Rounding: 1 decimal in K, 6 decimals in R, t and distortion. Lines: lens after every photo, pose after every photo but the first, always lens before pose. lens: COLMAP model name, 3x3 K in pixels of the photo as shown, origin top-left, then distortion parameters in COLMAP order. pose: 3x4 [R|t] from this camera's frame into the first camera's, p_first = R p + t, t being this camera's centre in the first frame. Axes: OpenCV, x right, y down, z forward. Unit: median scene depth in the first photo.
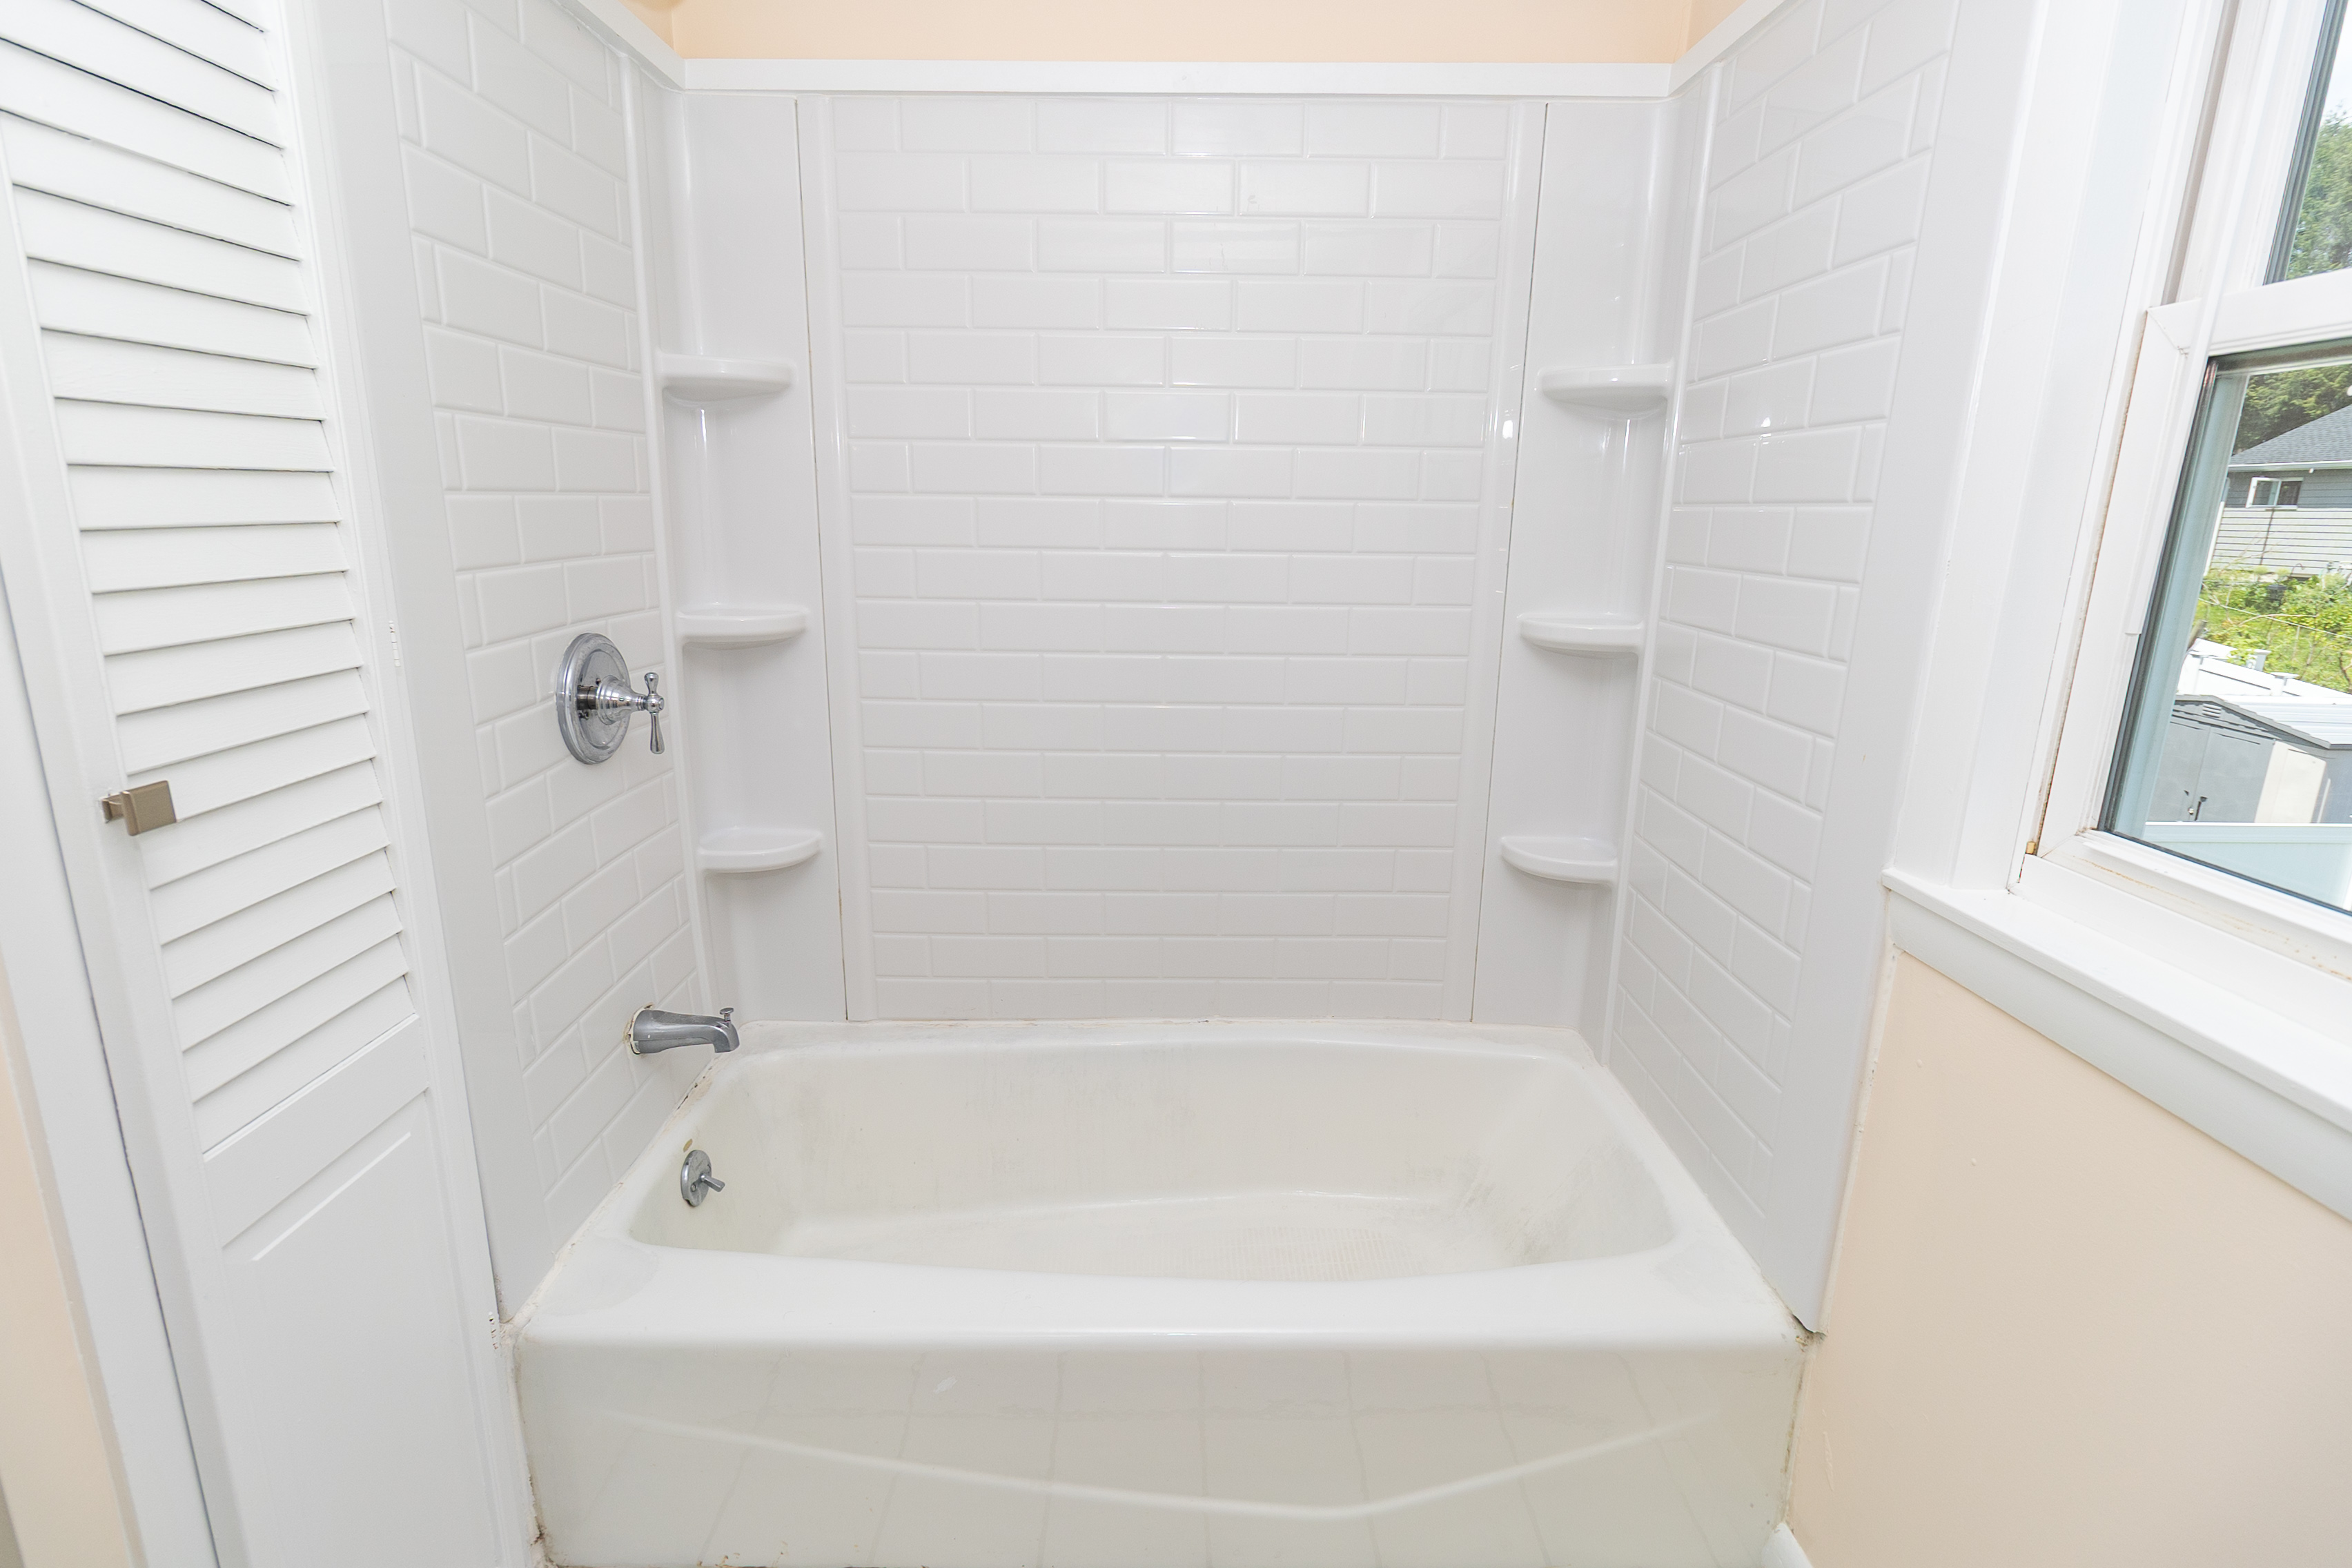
lens RADIAL K [[1068.3, 0, 1174.9], [0, 1068.3, 749.9], [0, 0, 1]] dist [0.000527, 0.000633]
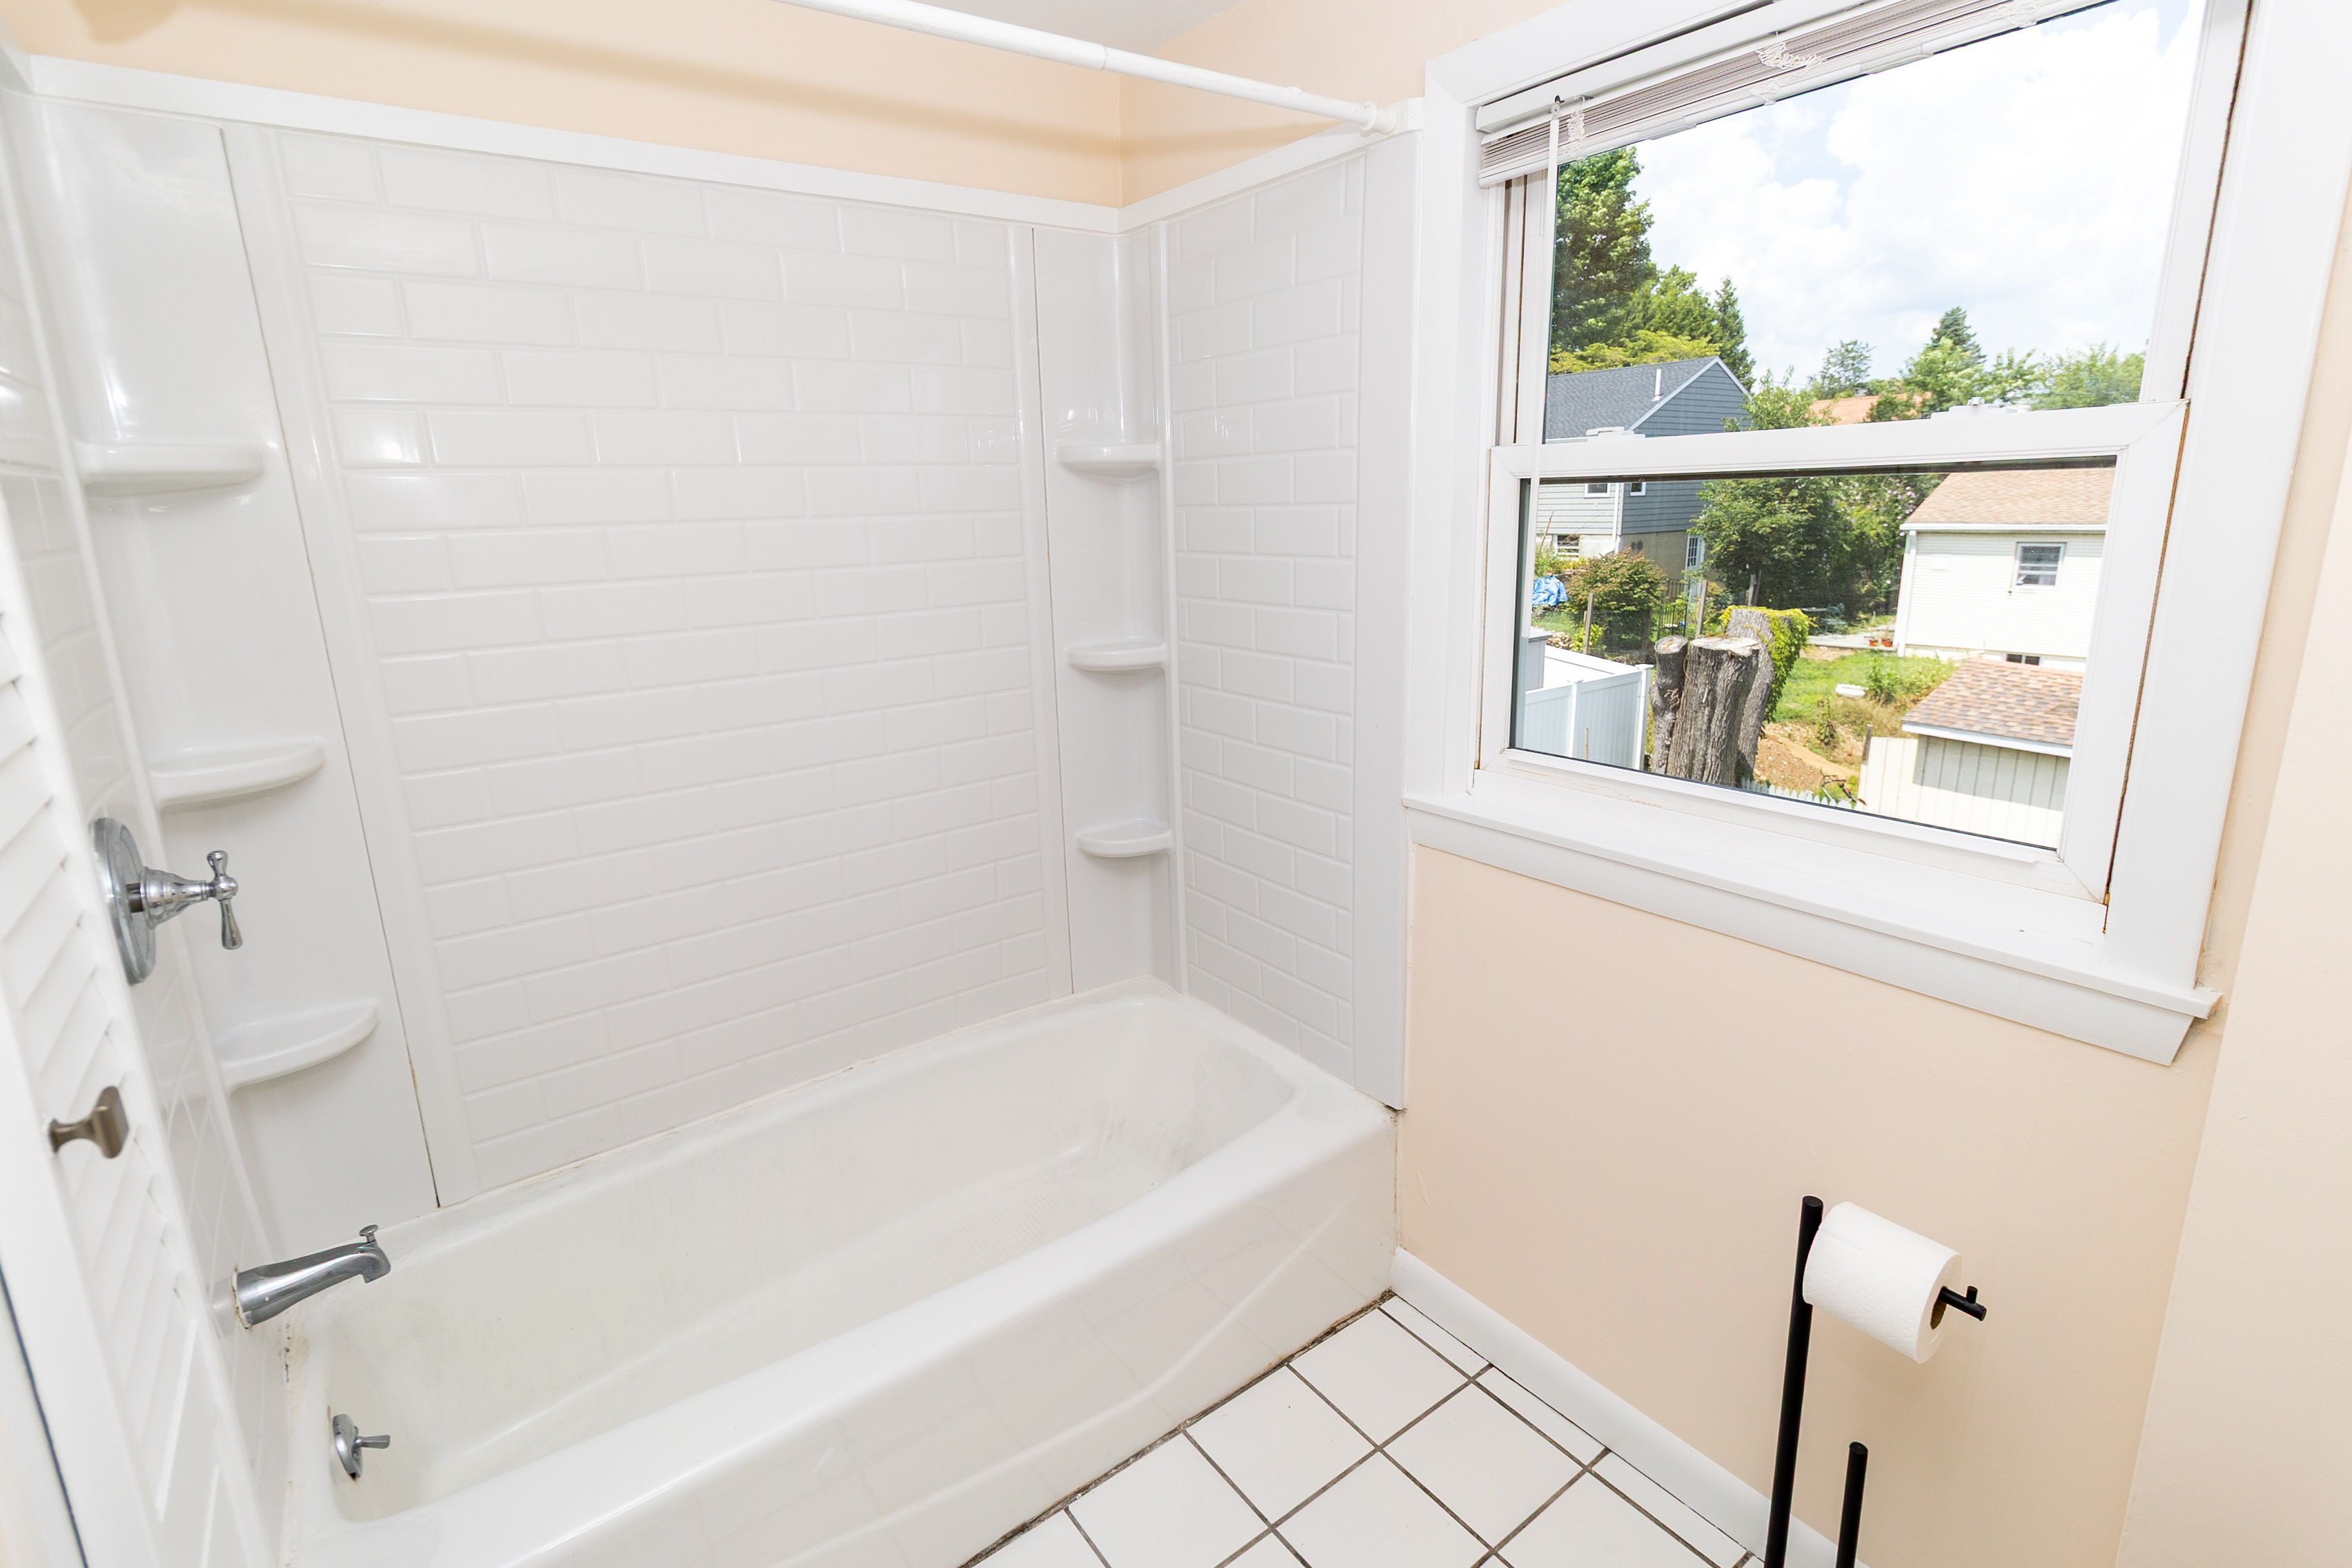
lens RADIAL K [[1097.4, 0, 1184.0], [0, 1097.4, 747.8], [0, 0, 1]] dist [-0.001015, -0.000045]
pose [[0.804717, -0.167440, 0.569556, -0.318442], [0.170567, 0.984160, 0.048336, -0.056924], [-0.568627, 0.058250, 0.820530, -0.082896]]
